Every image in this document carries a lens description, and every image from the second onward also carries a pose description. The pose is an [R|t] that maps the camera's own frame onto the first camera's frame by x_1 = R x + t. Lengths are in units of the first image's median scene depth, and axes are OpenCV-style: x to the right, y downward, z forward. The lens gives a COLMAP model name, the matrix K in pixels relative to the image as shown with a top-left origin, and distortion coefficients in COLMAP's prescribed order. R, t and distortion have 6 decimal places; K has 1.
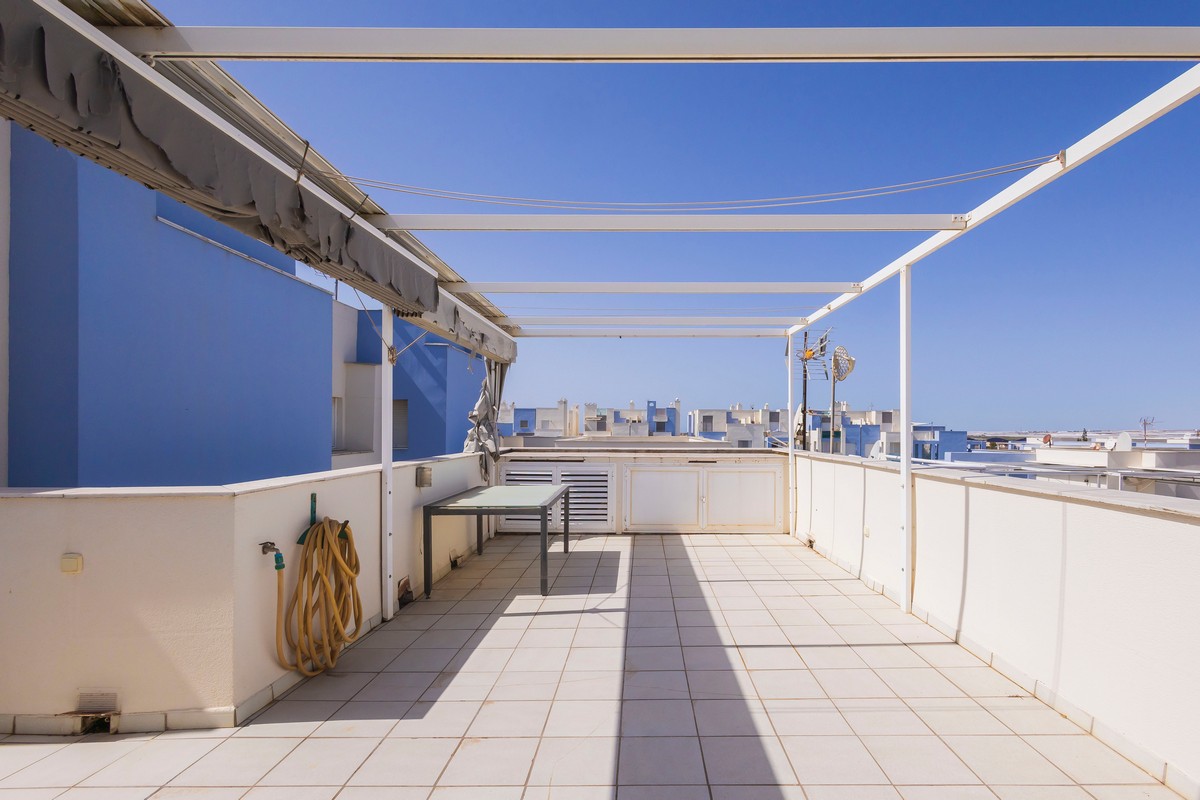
lens RADIAL K [[559.3, 0, 620.3], [0, 559.3, 427.7], [0, 0, 1]] dist [0.008519, -0.001420]
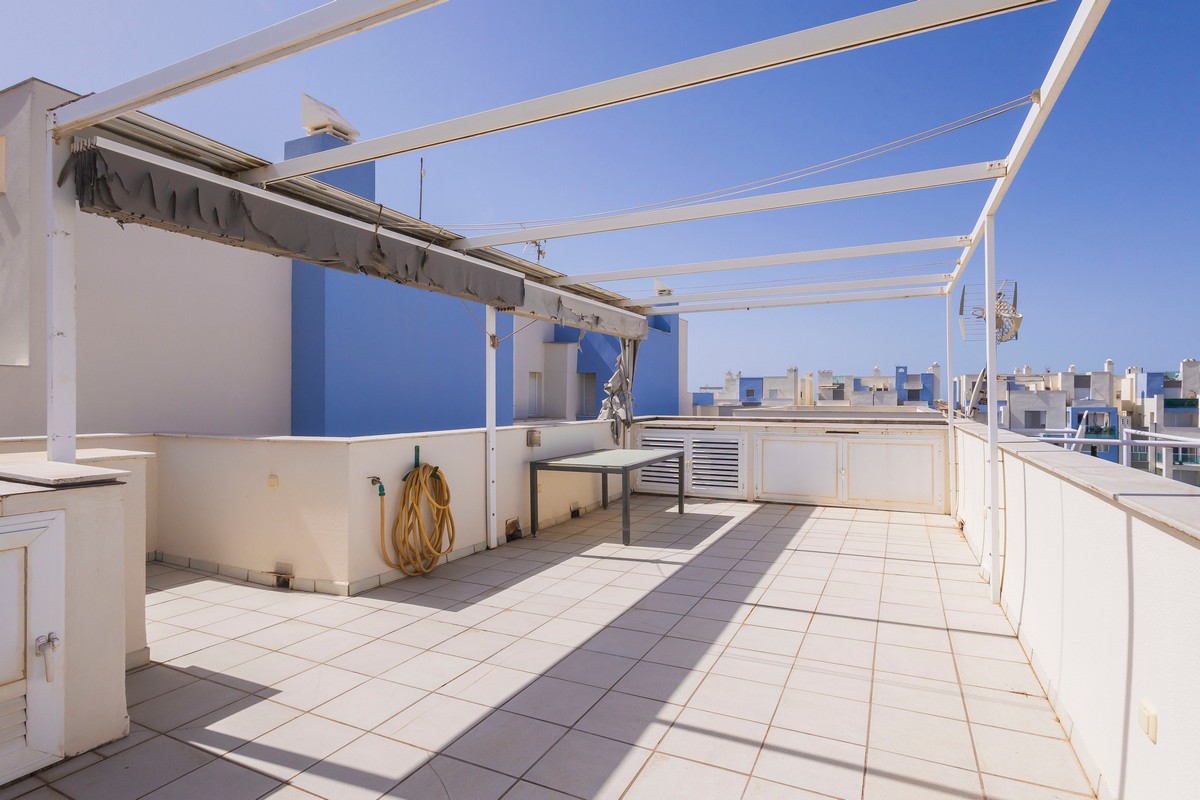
lens RADIAL K [[568.4, 0, 634.5], [0, 568.4, 398.3], [0, 0, 1]] dist [0.001838, -0.000337]
pose [[0.919958, -0.003815, -0.391998, 0.265281], [0.004730, 0.999988, 0.001368, -0.000427], [0.391988, -0.003113, 0.919965, -0.045125]]
